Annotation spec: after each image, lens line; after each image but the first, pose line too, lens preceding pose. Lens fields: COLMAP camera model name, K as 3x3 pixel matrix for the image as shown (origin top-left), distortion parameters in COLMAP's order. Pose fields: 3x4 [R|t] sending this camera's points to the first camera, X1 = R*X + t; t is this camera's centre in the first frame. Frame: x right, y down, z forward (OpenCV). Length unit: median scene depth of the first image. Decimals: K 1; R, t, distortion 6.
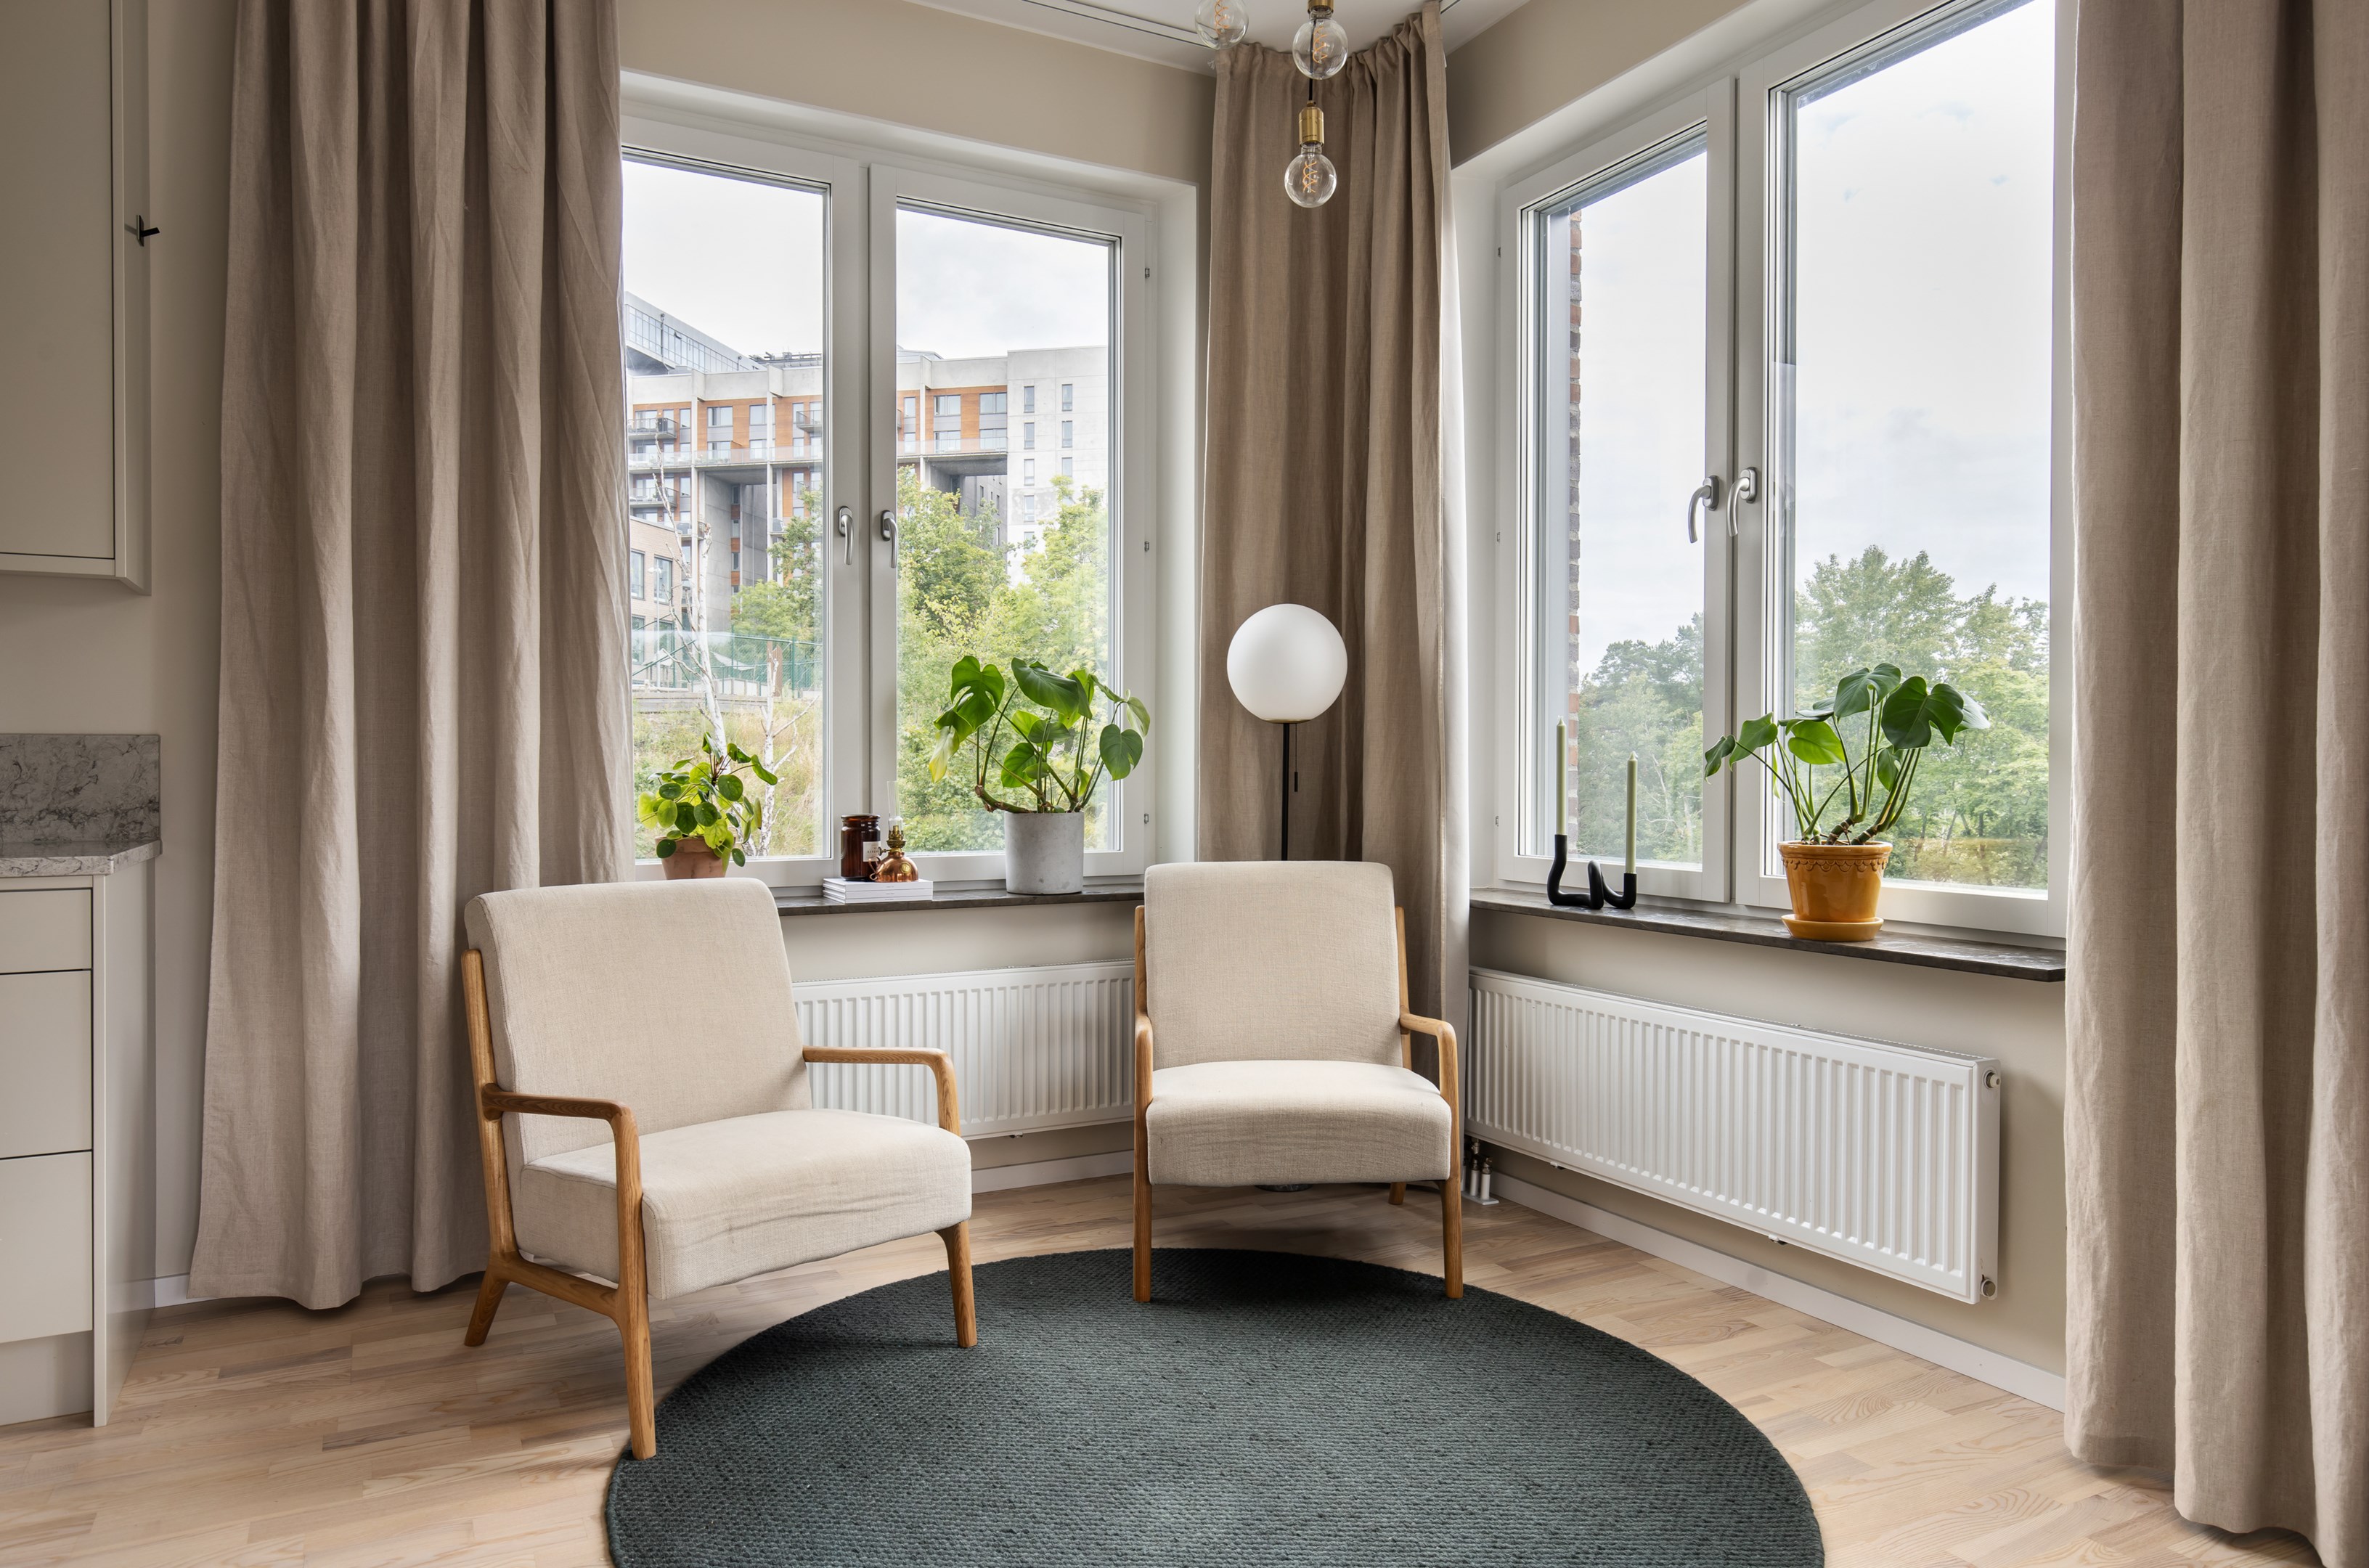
lens RADIAL K [[1513.2, 0, 1183.3], [0, 1513.2, 783.3], [0, 0, 1]] dist [-0.010084, 0.007354]
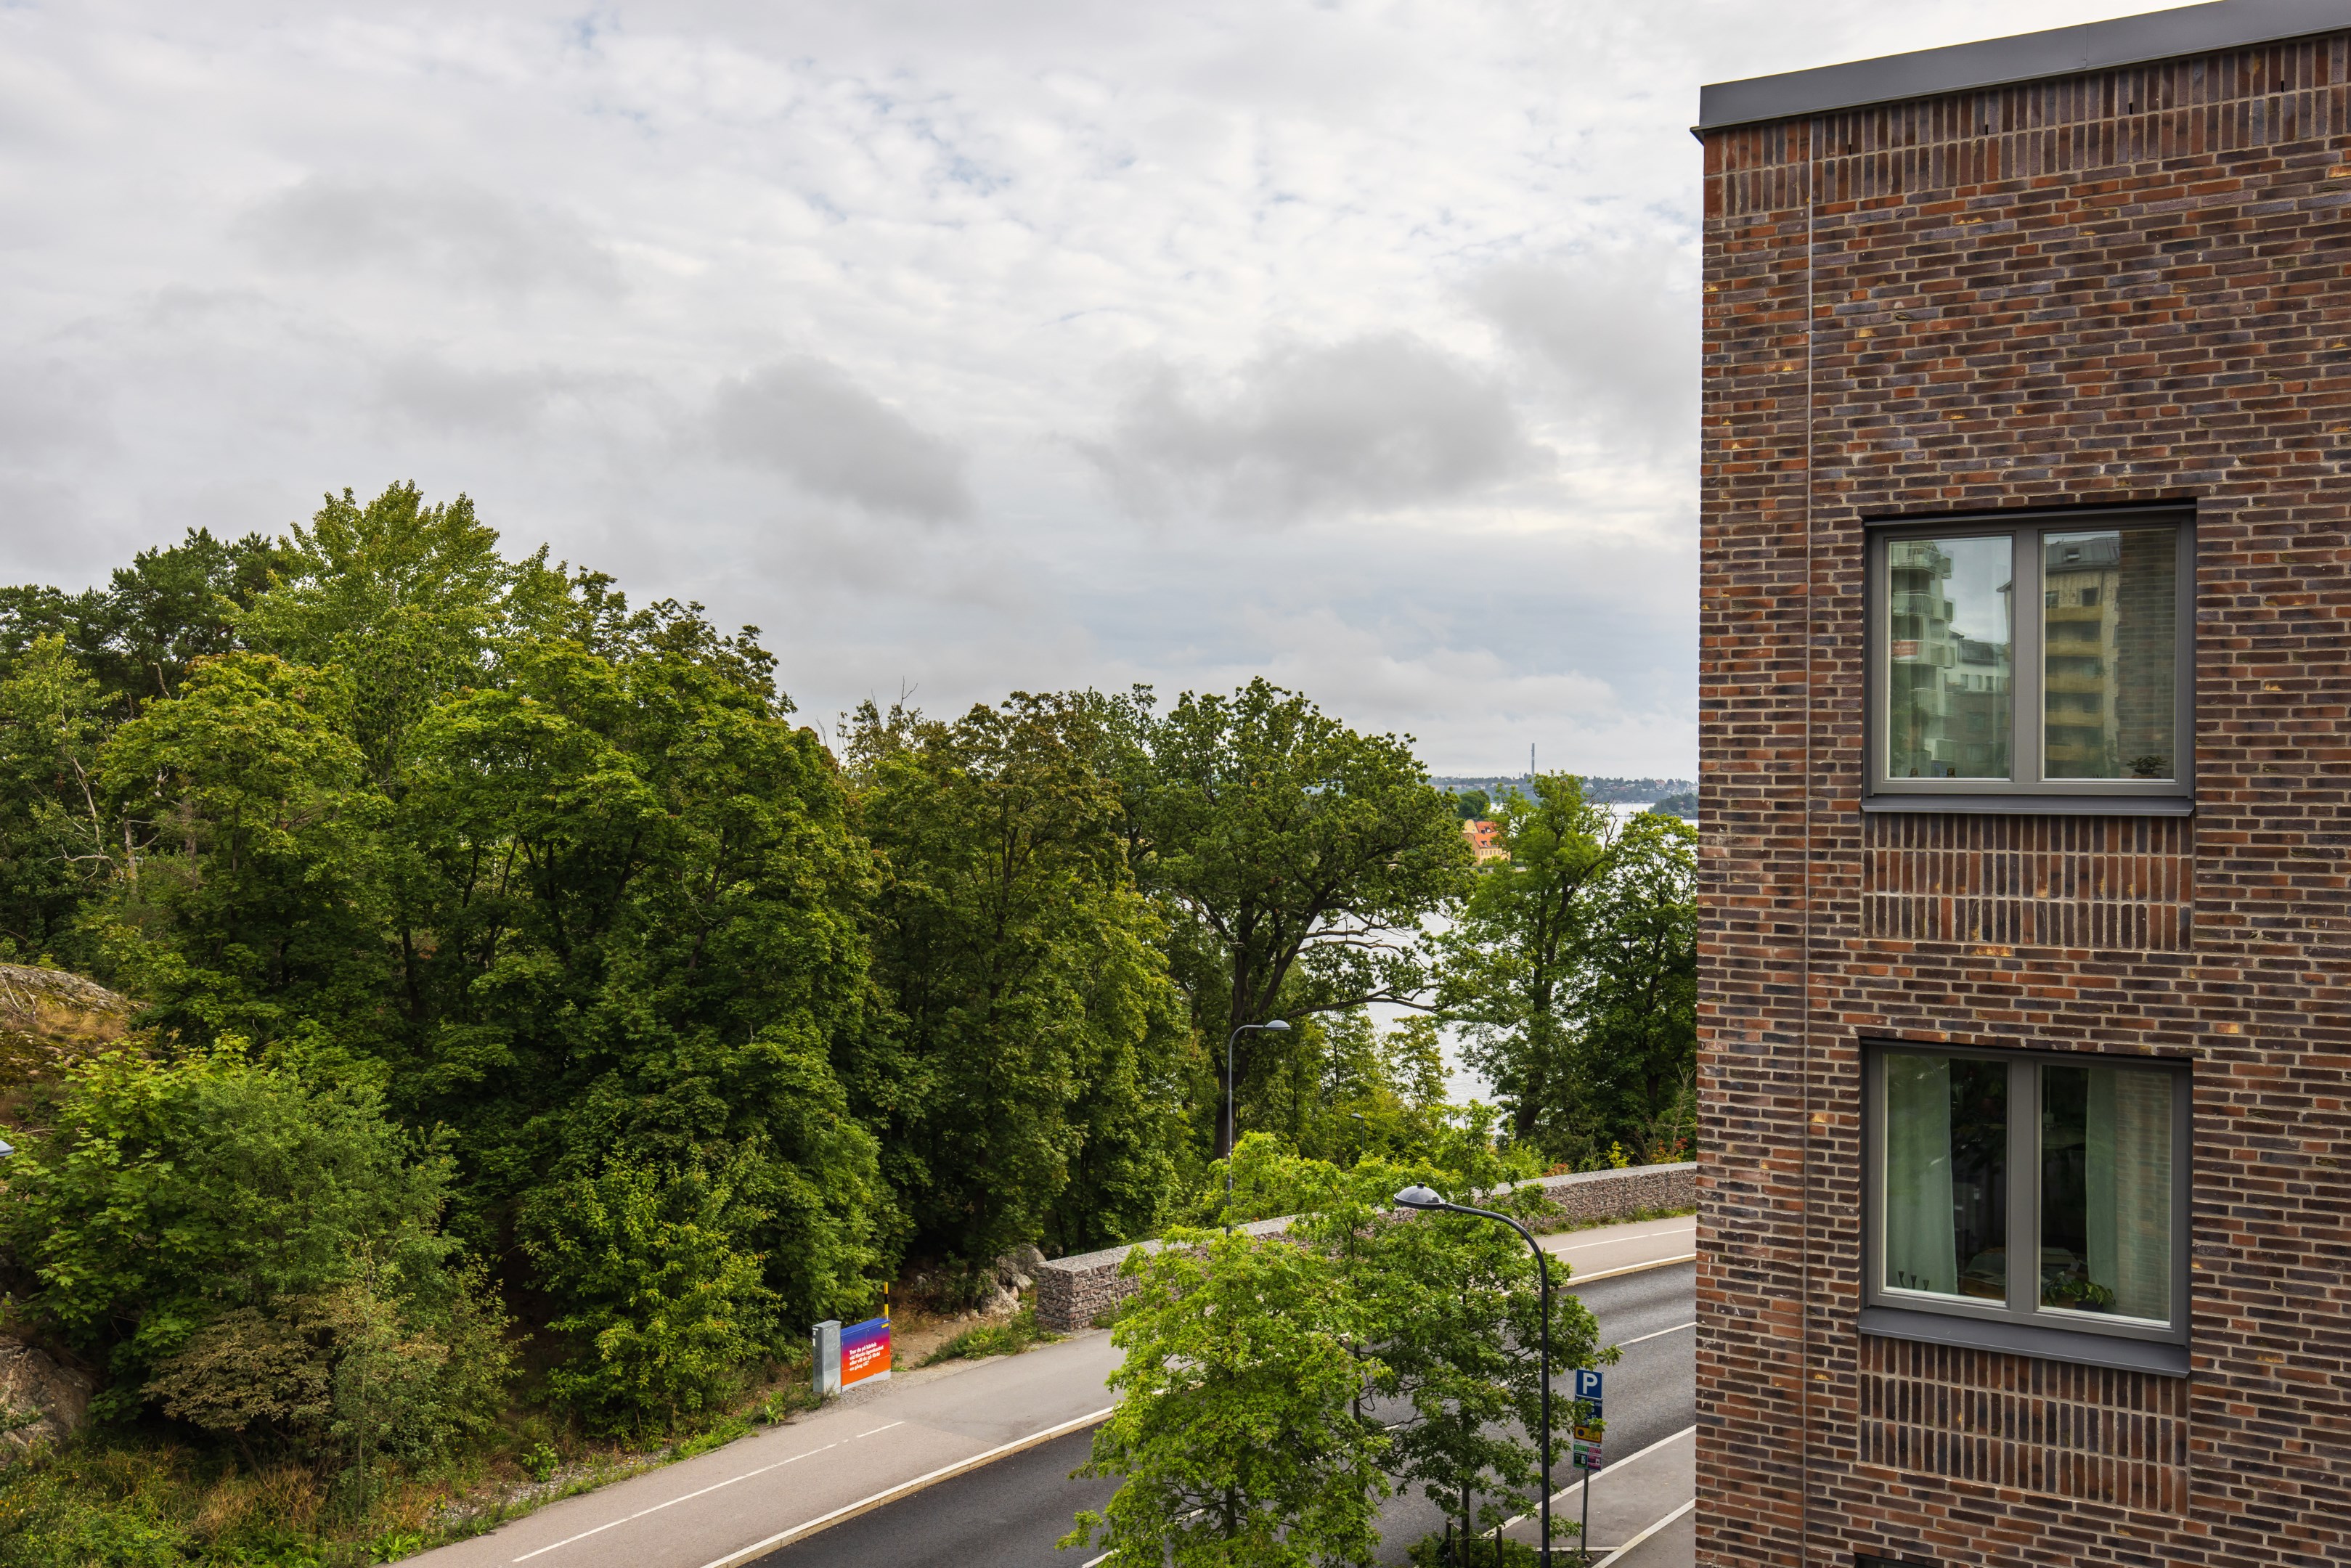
lens RADIAL K [[1987.7, 0, 1171.1], [0, 1987.7, 770.5], [0, 0, 1]] dist [0.006374, -0.008783]
pose [[0.692045, 0.006659, 0.721824, 0.337520], [0.002715, 0.999926, -0.011828, -0.046478], [-0.721849, 0.010145, 0.691976, 1.219777]]
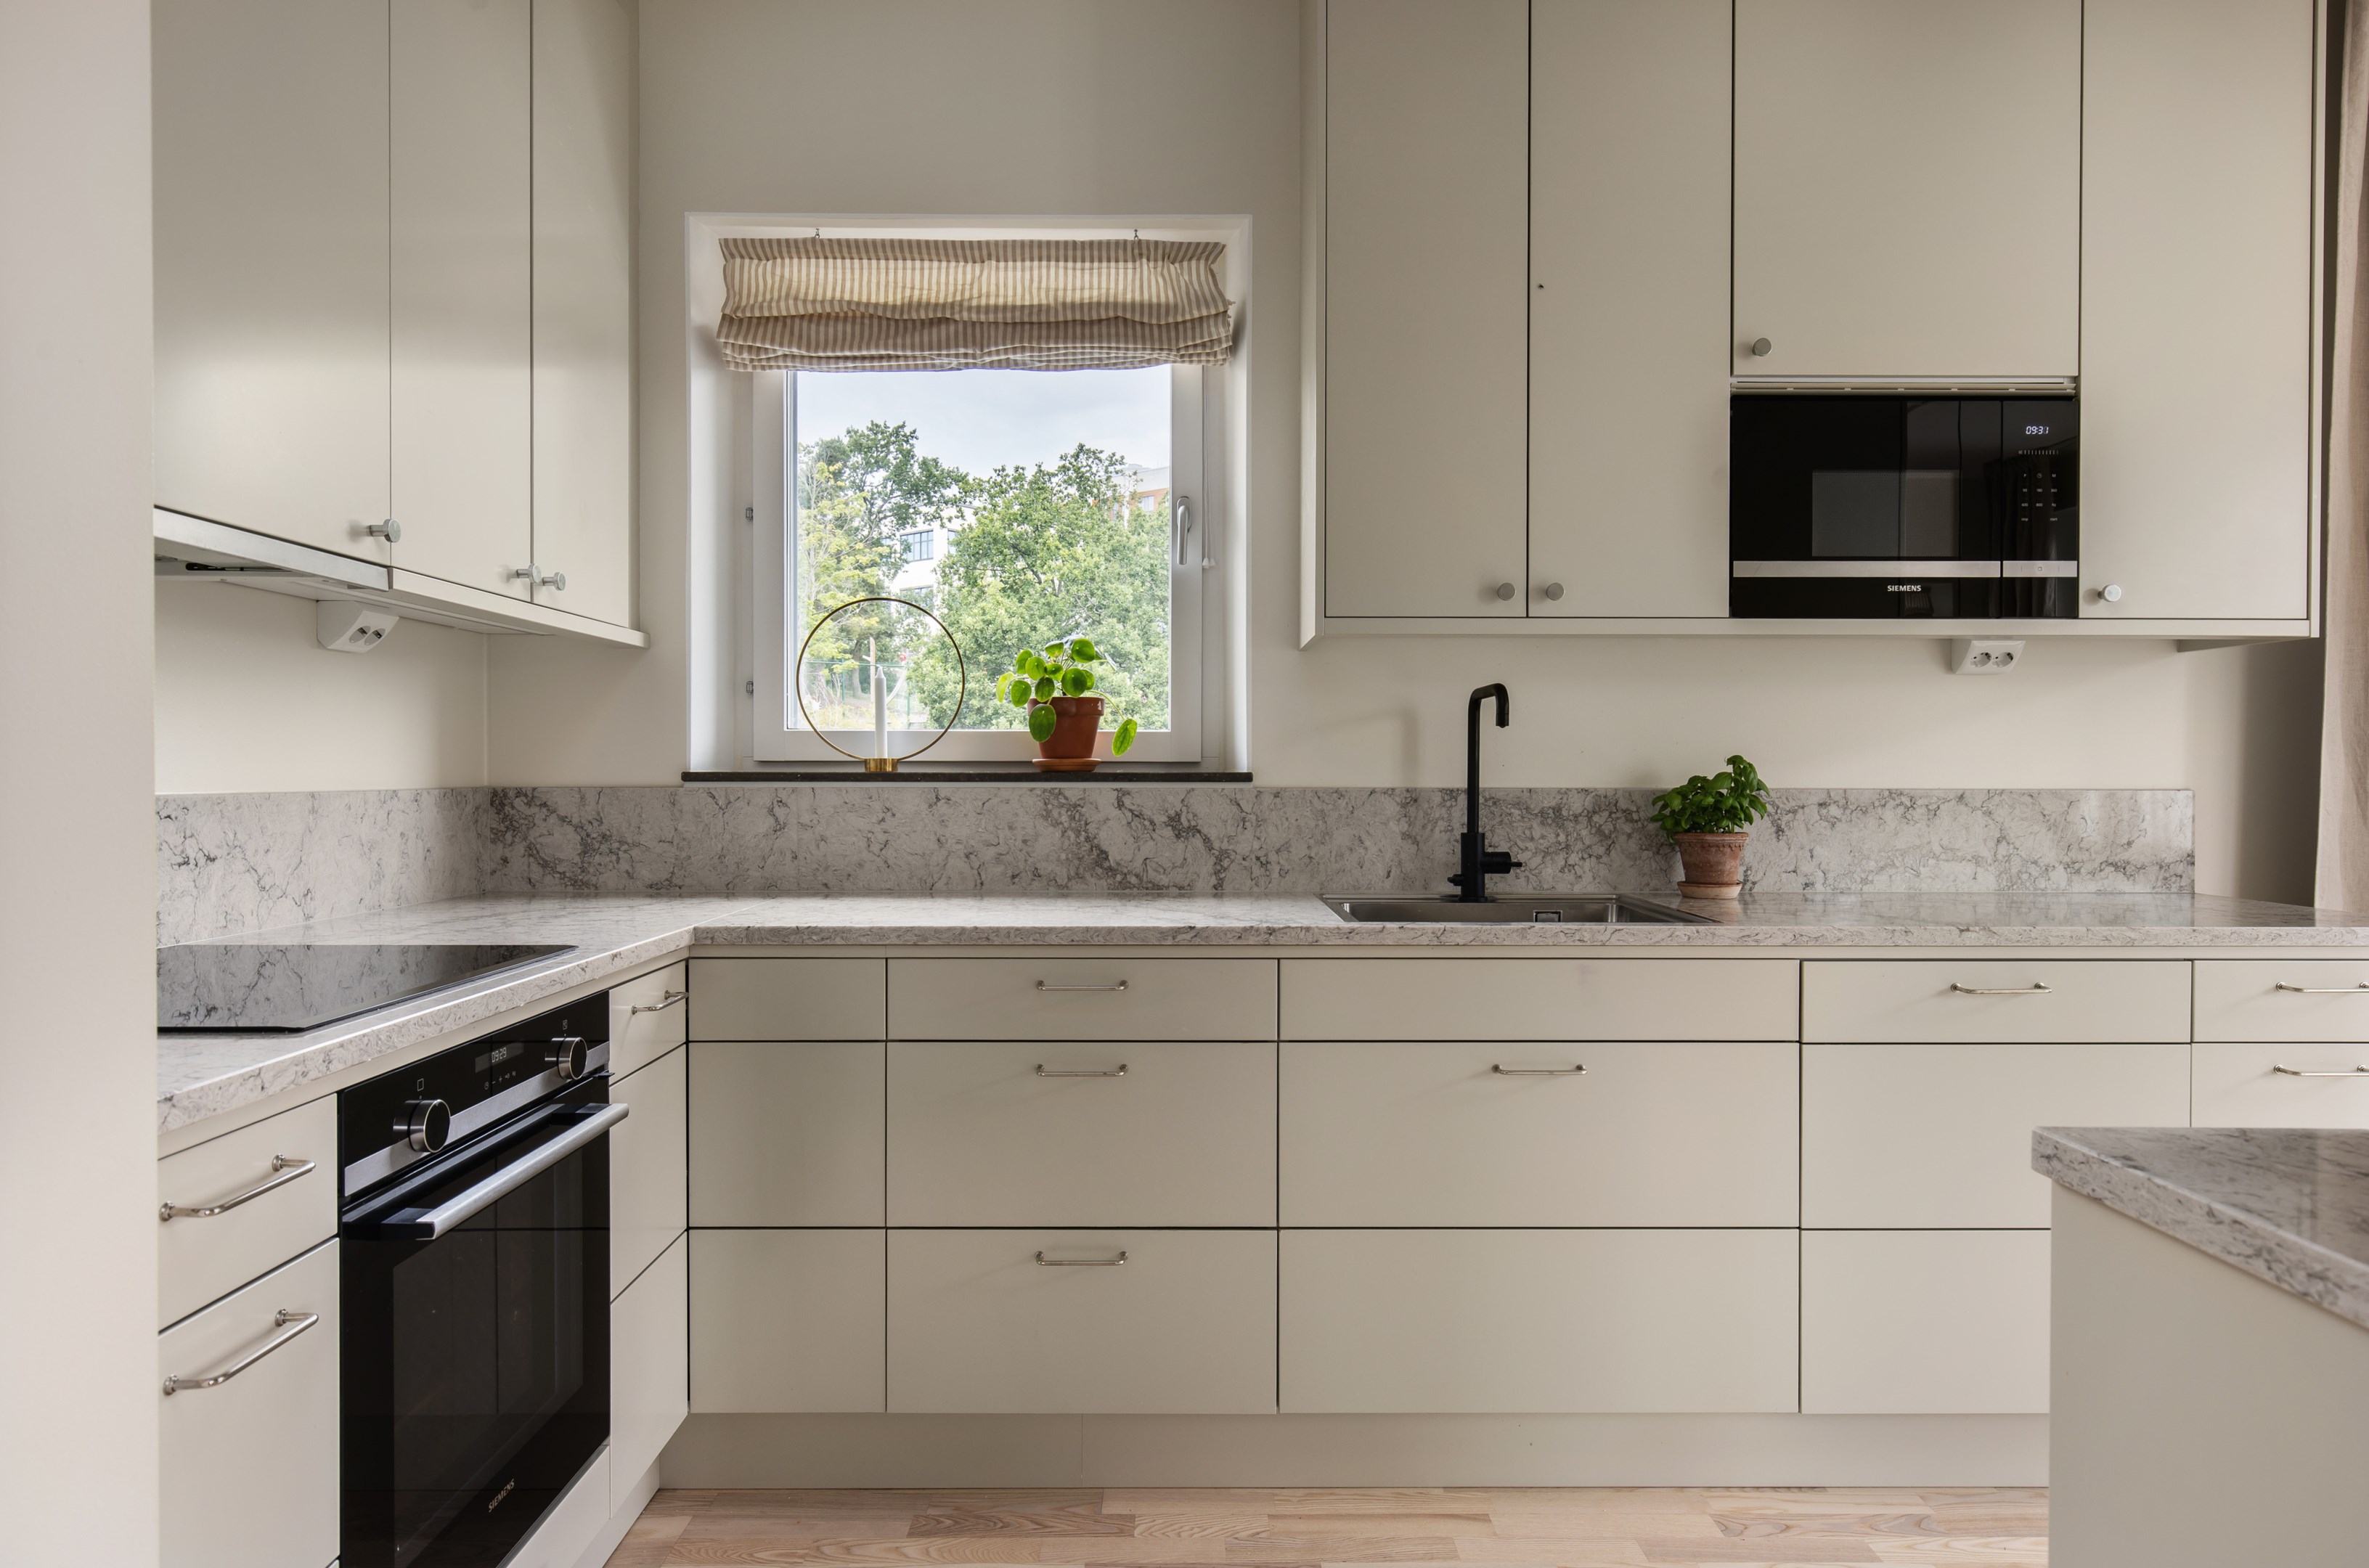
lens RADIAL K [[1407.4, 0, 1193.5], [0, 1407.4, 781.0], [0, 0, 1]] dist [0.004410, -0.001890]
pose [[0.887685, 0.003530, -0.460439, -0.849112], [-0.005784, 0.999977, -0.003485, -0.030798], [0.460416, 0.005757, 0.887685, -0.151681]]
